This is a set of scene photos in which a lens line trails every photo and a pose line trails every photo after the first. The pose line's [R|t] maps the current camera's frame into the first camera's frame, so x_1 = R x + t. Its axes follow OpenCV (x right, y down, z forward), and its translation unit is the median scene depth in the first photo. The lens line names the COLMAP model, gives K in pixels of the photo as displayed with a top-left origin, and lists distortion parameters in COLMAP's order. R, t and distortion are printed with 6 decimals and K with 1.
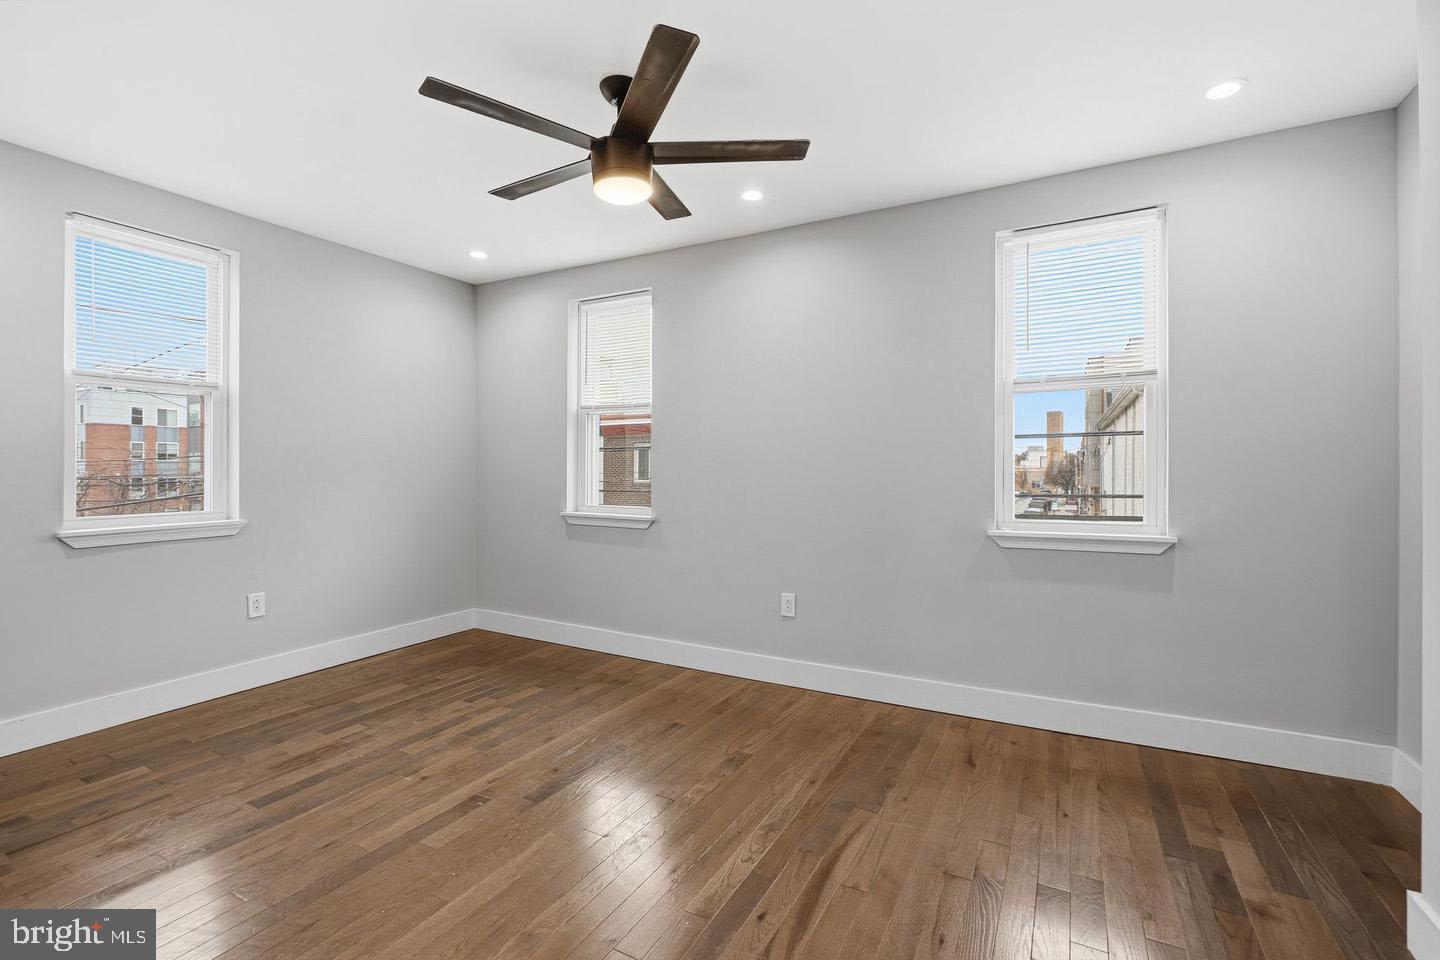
lens RADIAL K [[638.7, 0, 718.4], [0, 638.7, 475.3], [0, 0, 1]] dist [-0.011588, 0.004200]
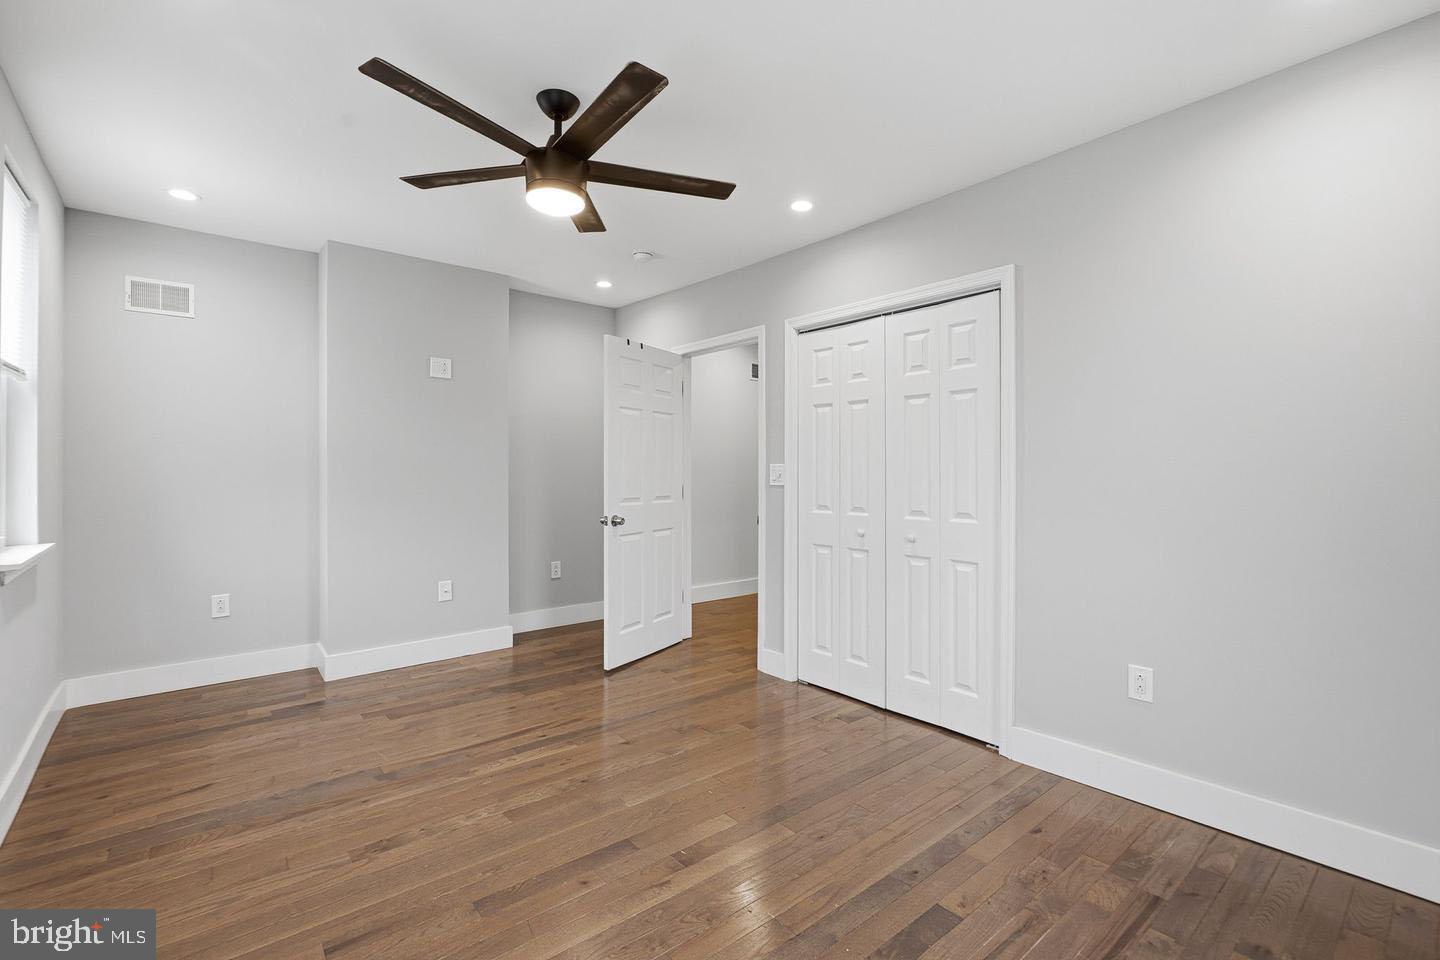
lens RADIAL K [[638.7, 0, 718.4], [0, 638.7, 475.3], [0, 0, 1]] dist [-0.011588, 0.004200]
pose [[-0.932323, -0.003417, 0.361610, -0.757568], [0.001936, 0.999894, 0.014442, -0.025727], [-0.361621, 0.014165, -0.932218, 1.846461]]
